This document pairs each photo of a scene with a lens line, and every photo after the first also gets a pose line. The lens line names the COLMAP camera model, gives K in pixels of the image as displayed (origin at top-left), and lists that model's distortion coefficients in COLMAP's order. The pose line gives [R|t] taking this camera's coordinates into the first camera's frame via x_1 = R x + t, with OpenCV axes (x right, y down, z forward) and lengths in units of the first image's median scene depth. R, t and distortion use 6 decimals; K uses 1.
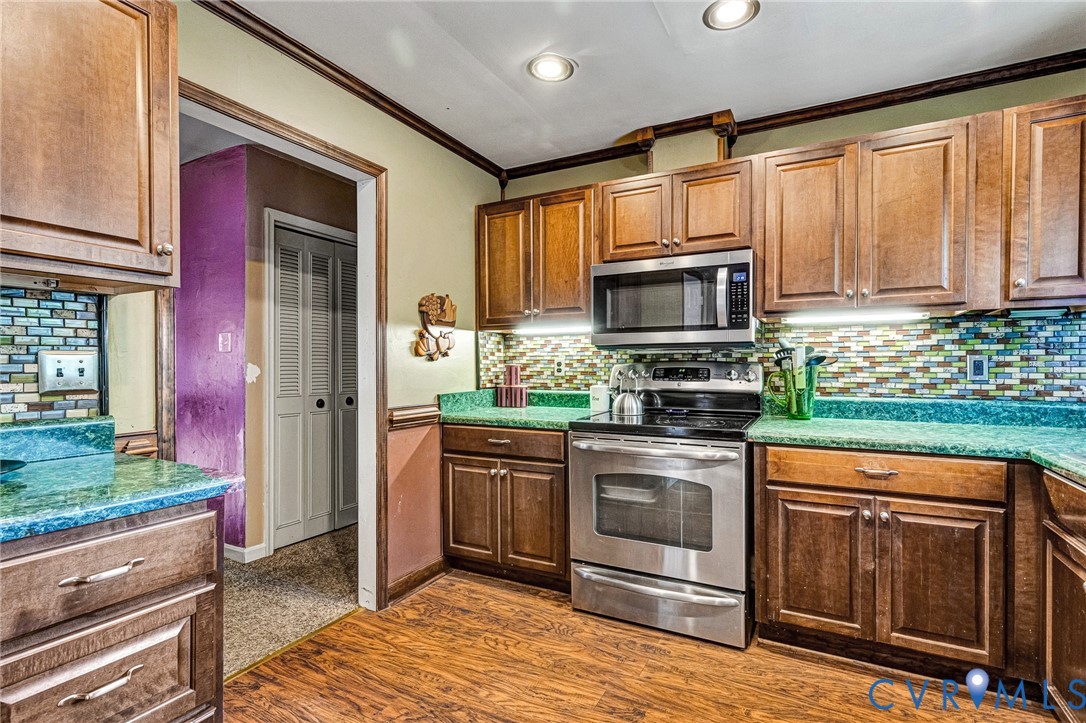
lens RADIAL K [[510.3, 0, 529.7], [0, 510.3, 372.2], [0, 0, 1]] dist [0.005652, -0.000597]
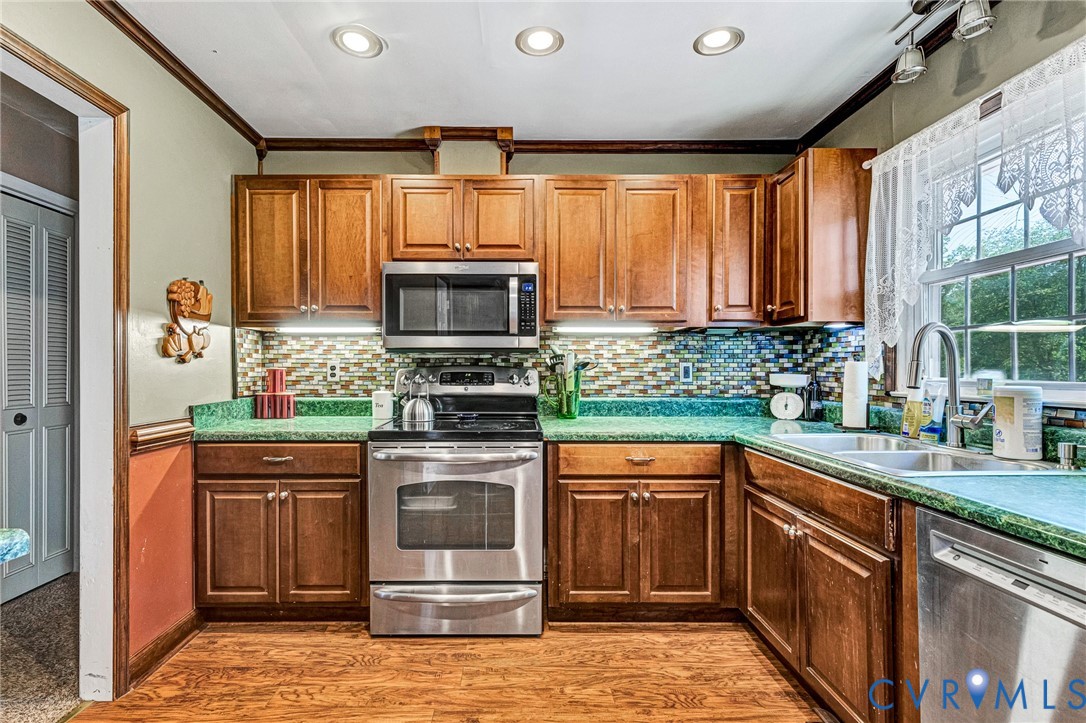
lens RADIAL K [[541.2, 0, 500.1], [0, 541.2, 372.8], [0, 0, 1]] dist [0.006676, -0.000652]
pose [[0.879991, -0.000161, 0.474990, -0.169268], [0.003313, 0.999978, -0.005800, -0.001075], [-0.474978, 0.006678, 0.879972, 0.033766]]
